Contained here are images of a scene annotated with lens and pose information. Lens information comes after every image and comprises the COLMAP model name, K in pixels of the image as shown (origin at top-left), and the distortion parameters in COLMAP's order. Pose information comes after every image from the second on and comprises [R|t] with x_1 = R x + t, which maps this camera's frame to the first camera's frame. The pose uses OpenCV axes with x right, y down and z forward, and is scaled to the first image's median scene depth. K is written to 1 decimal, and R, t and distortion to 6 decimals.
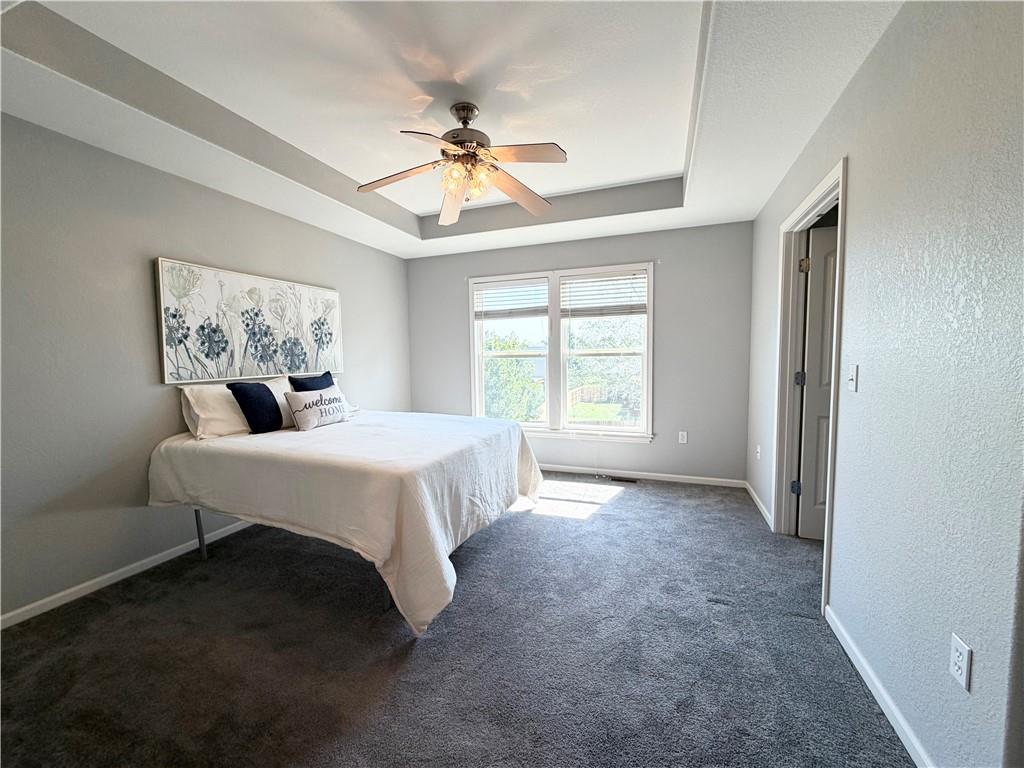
lens RADIAL K [[412.5, 0, 512.0], [0, 412.5, 384.0], [0, 0, 1]] dist [0.001576, 0.000209]
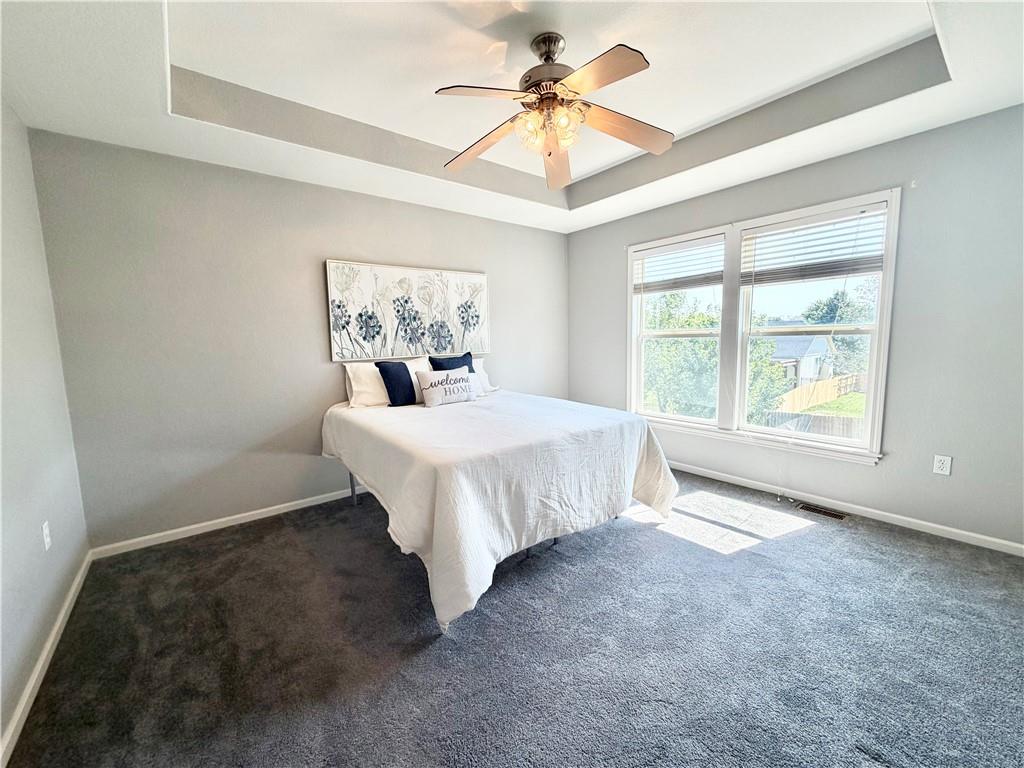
lens RADIAL K [[412.5, 0, 512.0], [0, 412.5, 384.0], [0, 0, 1]] dist [0.001576, 0.000209]
pose [[0.854806, 0.053893, -0.516141, 0.246346], [-0.026216, 0.997808, 0.060769, -0.020069], [0.518284, -0.038414, 0.854345, 0.185214]]
